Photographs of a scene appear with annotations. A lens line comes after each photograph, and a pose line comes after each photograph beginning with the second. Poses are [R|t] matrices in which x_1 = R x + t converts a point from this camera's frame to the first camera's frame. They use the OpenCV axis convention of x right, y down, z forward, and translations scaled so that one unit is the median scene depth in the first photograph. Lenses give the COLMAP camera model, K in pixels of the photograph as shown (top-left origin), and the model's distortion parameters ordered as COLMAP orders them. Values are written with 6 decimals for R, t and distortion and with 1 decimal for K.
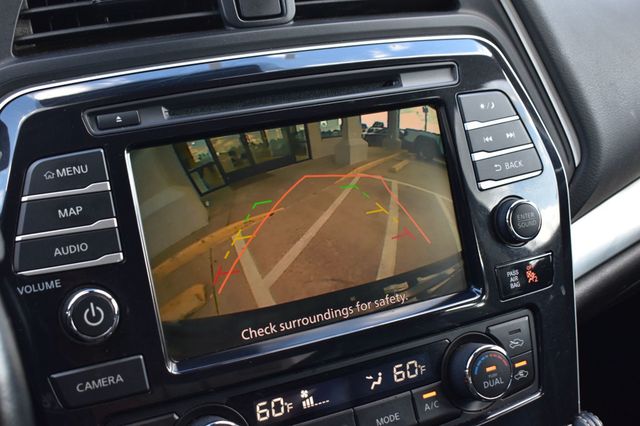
lens RADIAL K [[928.8, 0, 319.5], [0, 928.8, 213.0], [0, 0, 1]] dist [-0.038708, 0.000000]
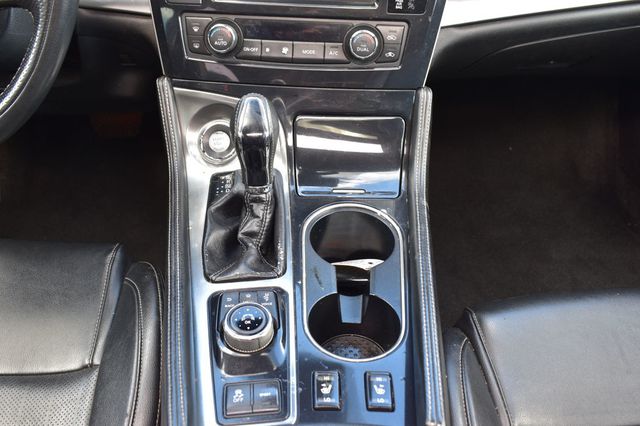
lens RADIAL K [[642.0, 0, 319.5], [0, 642.0, 215.6], [0, 0, 1]] dist [-0.086672, 0.000000]
pose [[0.868202, 0.345968, -0.355713, 0.728494], [-0.213122, 0.907359, 0.362325, 0.030383], [0.448112, -0.238761, 0.861504, -0.316592]]
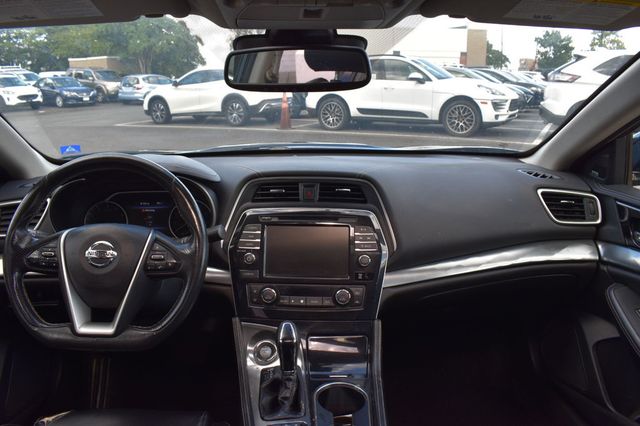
lens RADIAL K [[498.7, 0, 321.9], [0, 498.7, 208.9], [0, 0, 1]] dist [-0.101235, 0.026672]
pose [[0.881489, 0.122317, -0.456088, 1.015271], [-0.192665, 0.974979, -0.110891, 0.063454], [0.431112, 0.185621, 0.882999, -0.932988]]
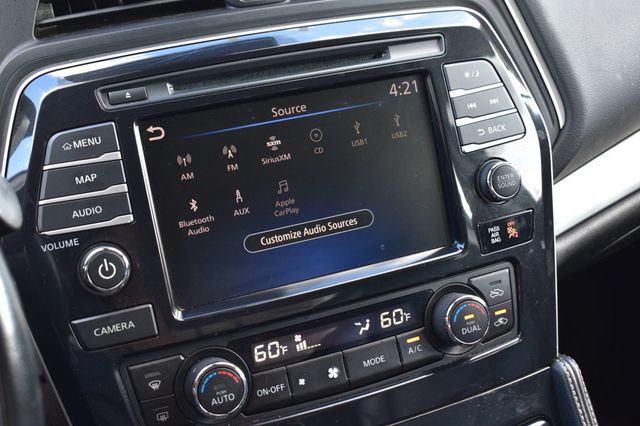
lens RADIAL K [[928.8, 0, 319.5], [0, 928.8, 211.4], [0, 0, 1]] dist [-0.038708, 0.000000]
pose [[0.998111, 0.001031, -0.061424, 0.075955], [0.003239, 0.997585, 0.069387, -0.034588], [0.061347, -0.069454, 0.995697, -0.101917]]
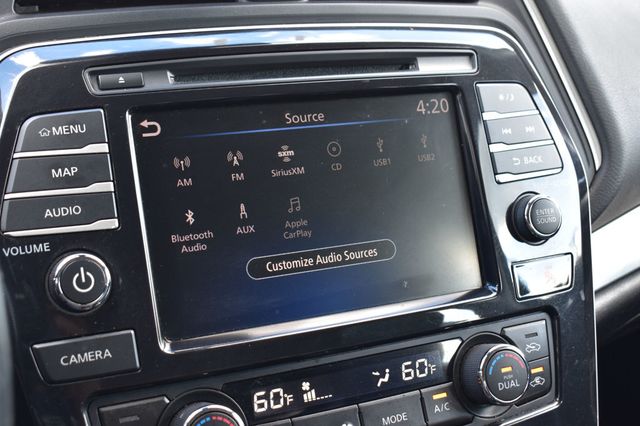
lens RADIAL K [[928.8, 0, 319.0], [0, 928.8, 210.8], [0, 0, 1]] dist [-0.038708, 0.000000]
pose [[0.999372, 0.035446, 0.000285, -0.009423], [-0.035311, 0.996219, -0.079380, 0.090741], [-0.003098, 0.079320, 0.996844, 0.059982]]
